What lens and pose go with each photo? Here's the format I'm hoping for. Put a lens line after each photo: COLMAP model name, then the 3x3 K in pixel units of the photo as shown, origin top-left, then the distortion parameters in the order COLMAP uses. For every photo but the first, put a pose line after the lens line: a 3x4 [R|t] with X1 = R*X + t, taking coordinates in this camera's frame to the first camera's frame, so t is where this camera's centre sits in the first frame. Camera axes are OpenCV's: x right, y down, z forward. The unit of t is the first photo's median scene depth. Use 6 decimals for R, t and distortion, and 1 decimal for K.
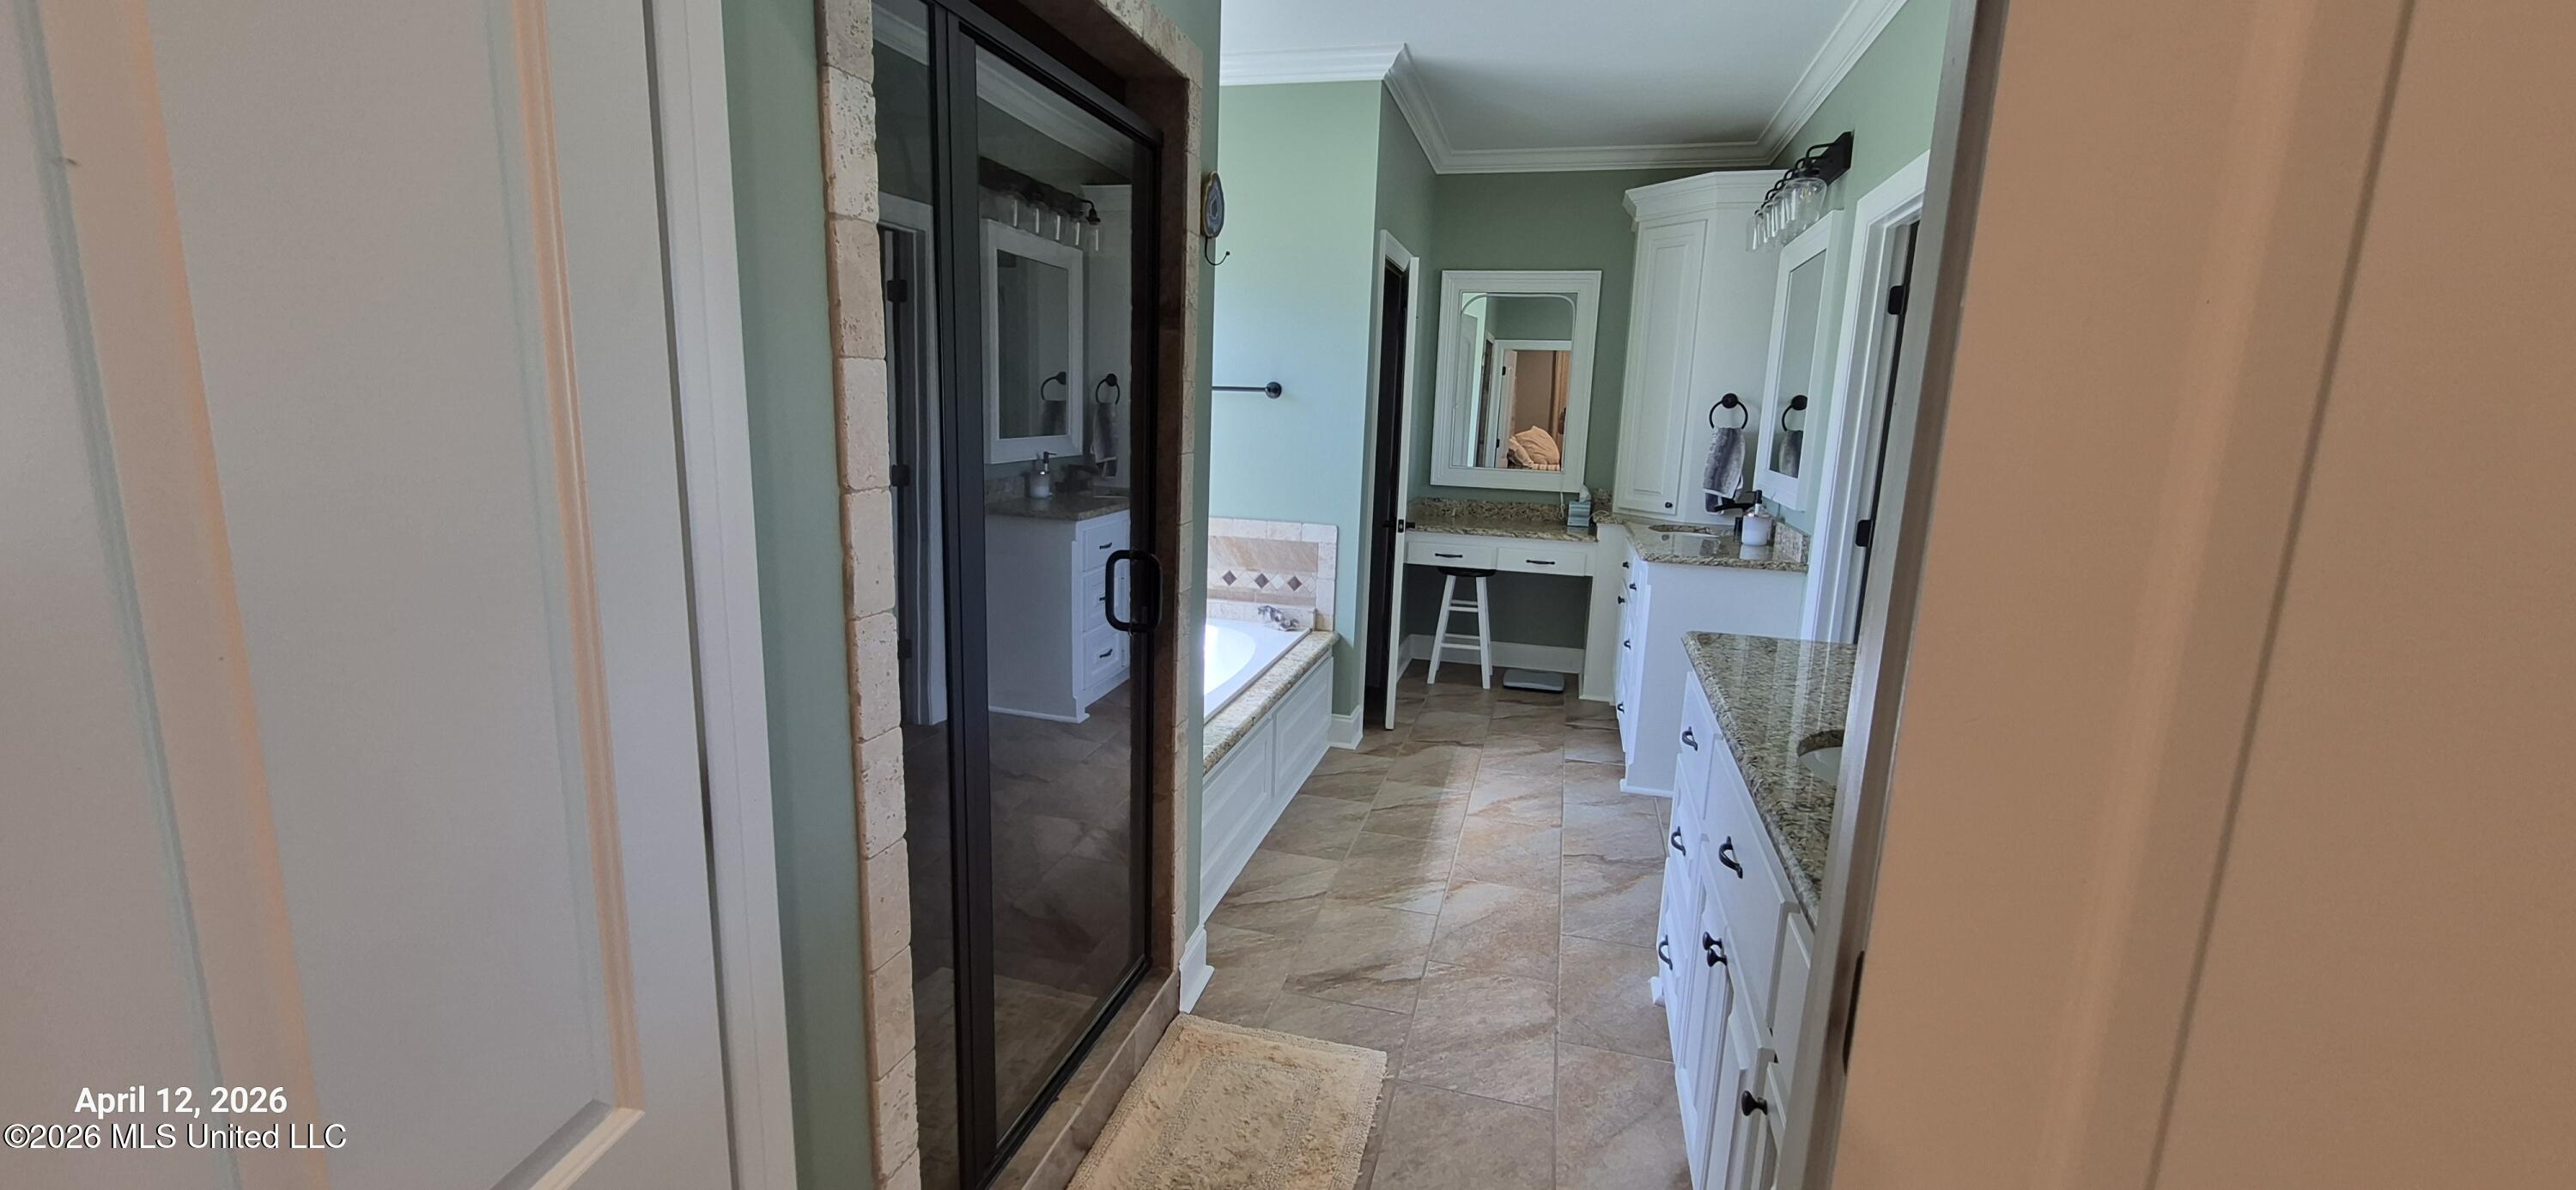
lens RADIAL K [[1020.4, 0, 1288.3], [0, 1020.4, 588.0], [0, 0, 1]] dist [0.000250, 0.000037]
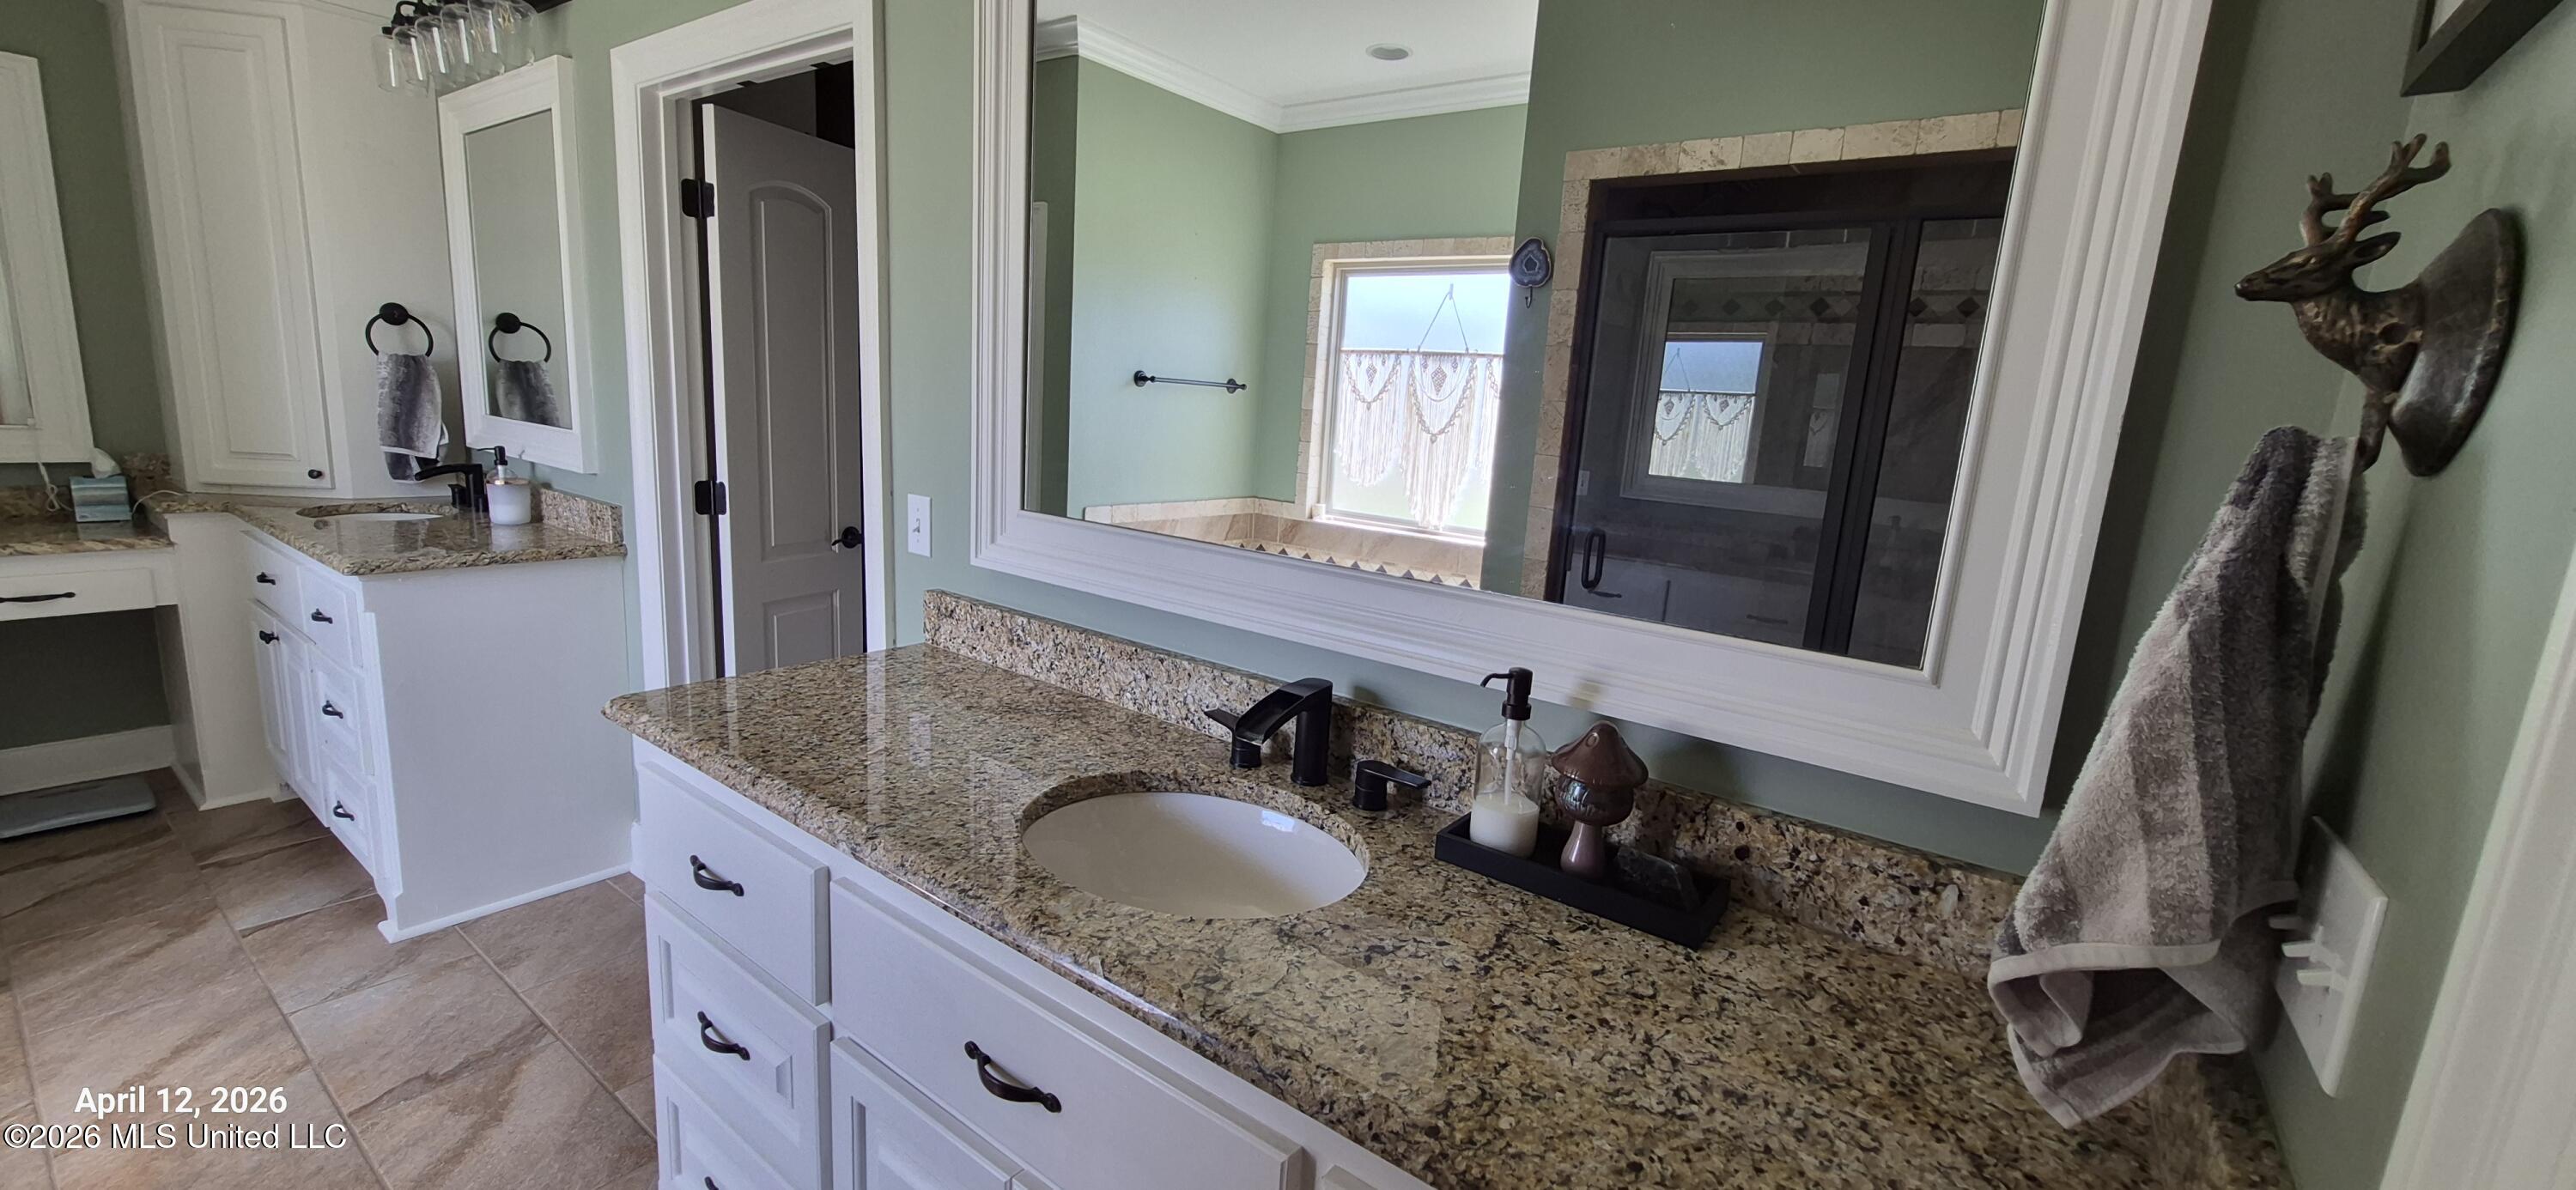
lens RADIAL K [[1020.4, 0, 1288.3], [0, 1020.4, 588.0], [0, 0, 1]] dist [0.000250, 0.000037]
pose [[0.361077, -0.178564, 0.915280, -0.006156], [0.118981, 0.982296, 0.144700, -0.033501], [-0.924915, 0.056653, 0.375930, 0.214156]]
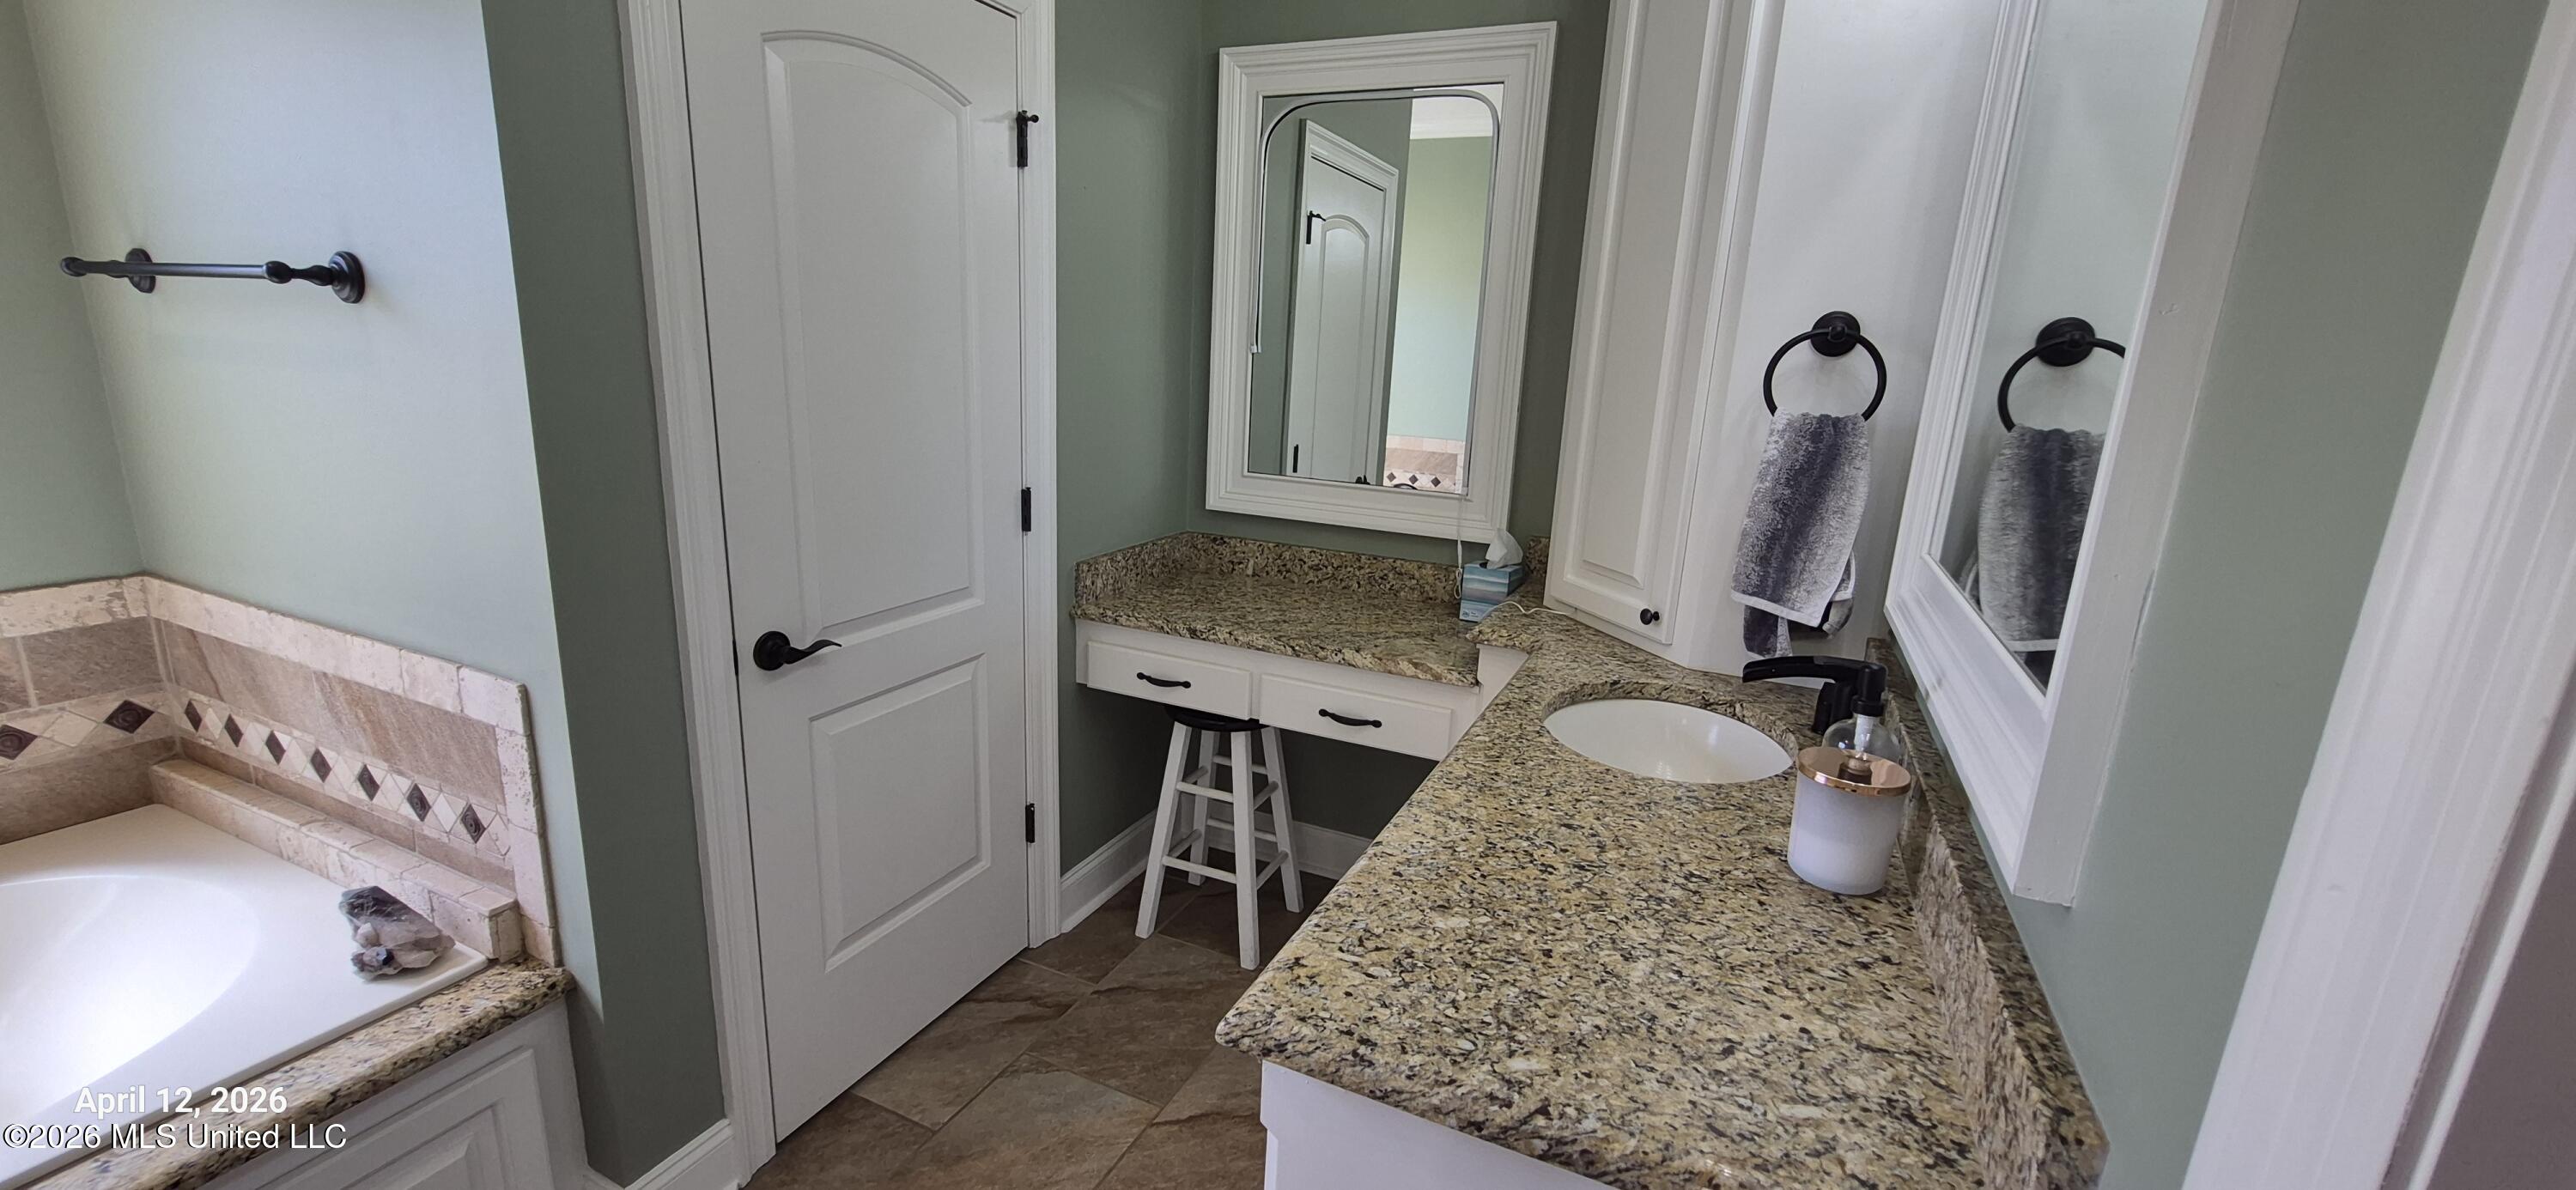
lens RADIAL K [[1020.4, 0, 1288.3], [0, 1020.4, 588.0], [0, 0, 1]] dist [0.000250, 0.000037]
pose [[0.985899, 0.052860, -0.158772, 0.324420], [-0.045661, 0.997771, 0.048654, -0.111936], [0.160990, -0.040718, 0.986116, 0.657994]]
